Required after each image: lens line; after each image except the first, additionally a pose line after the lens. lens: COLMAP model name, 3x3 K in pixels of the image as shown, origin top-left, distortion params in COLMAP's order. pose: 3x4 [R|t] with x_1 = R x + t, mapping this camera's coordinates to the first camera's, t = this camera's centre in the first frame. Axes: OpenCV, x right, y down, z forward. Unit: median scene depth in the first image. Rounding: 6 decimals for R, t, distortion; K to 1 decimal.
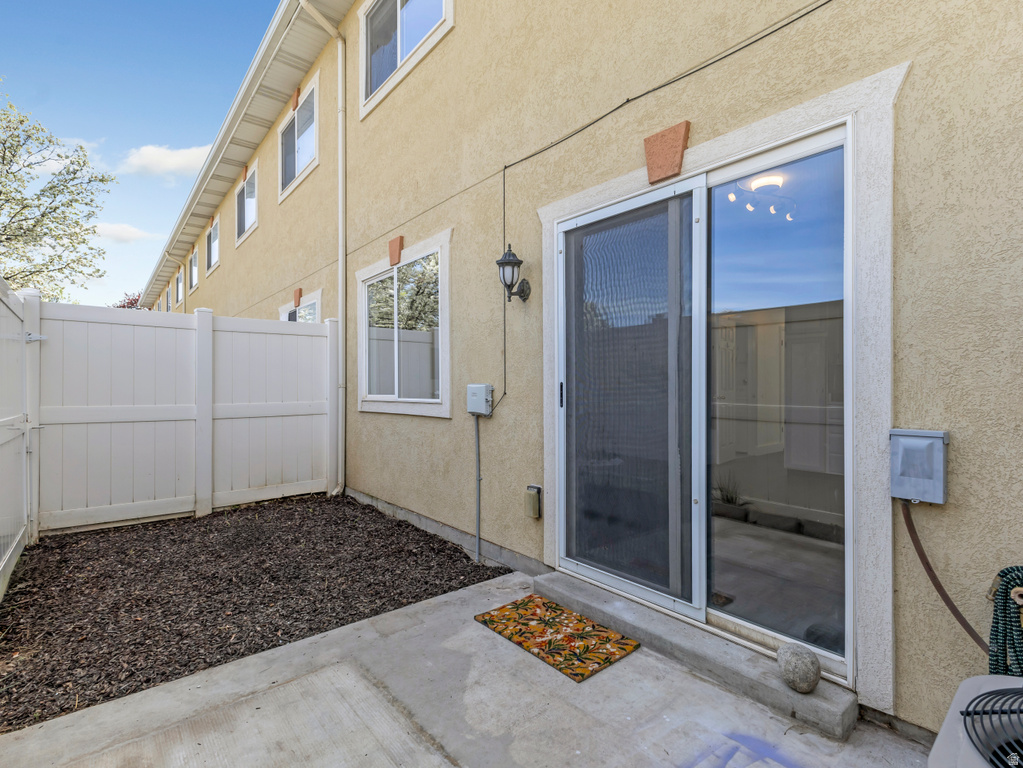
lens RADIAL K [[502.7, 0, 511.7], [0, 502.7, 387.0], [0, 0, 1]] dist [0.009988, 0.000199]
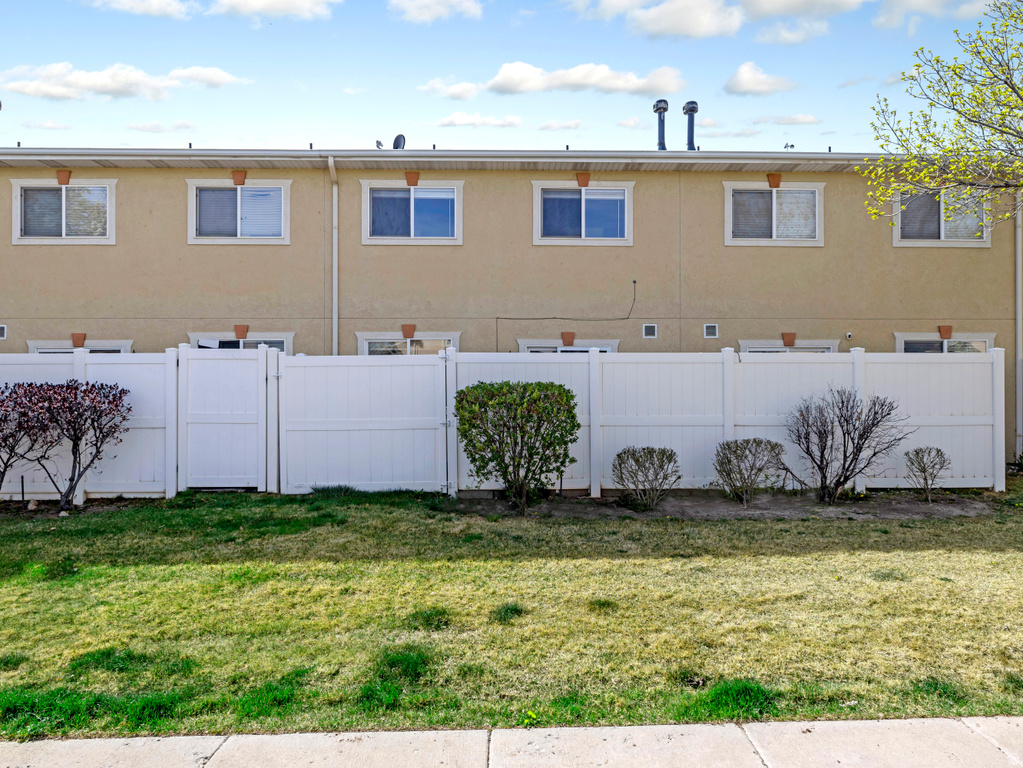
lens RADIAL K [[660.0, 0, 511.5], [0, 660.0, 384.0], [0, 0, 1]] dist [0.014256, -0.004491]
pose [[0.619646, 0.002391, 0.784878, -2.760051], [-0.002228, 0.999997, -0.001288, -0.088990], [-0.784879, -0.000951, 0.619649, -1.232066]]
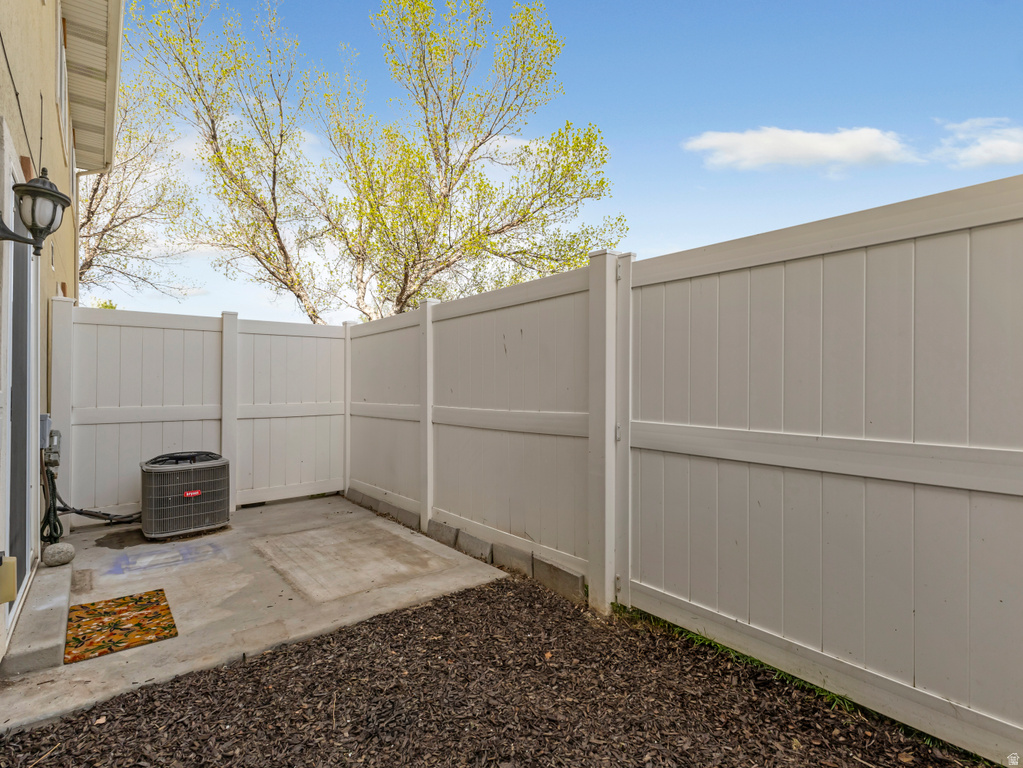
lens RADIAL K [[501.0, 0, 516.2], [0, 501.0, 385.2], [0, 0, 1]] dist [0.010398, -0.000258]
pose [[-0.999953, 0.009475, -0.002144, -0.572441], [0.009486, 0.999942, -0.005182, -0.002508], [0.002095, -0.005202, -0.999984, 1.561593]]
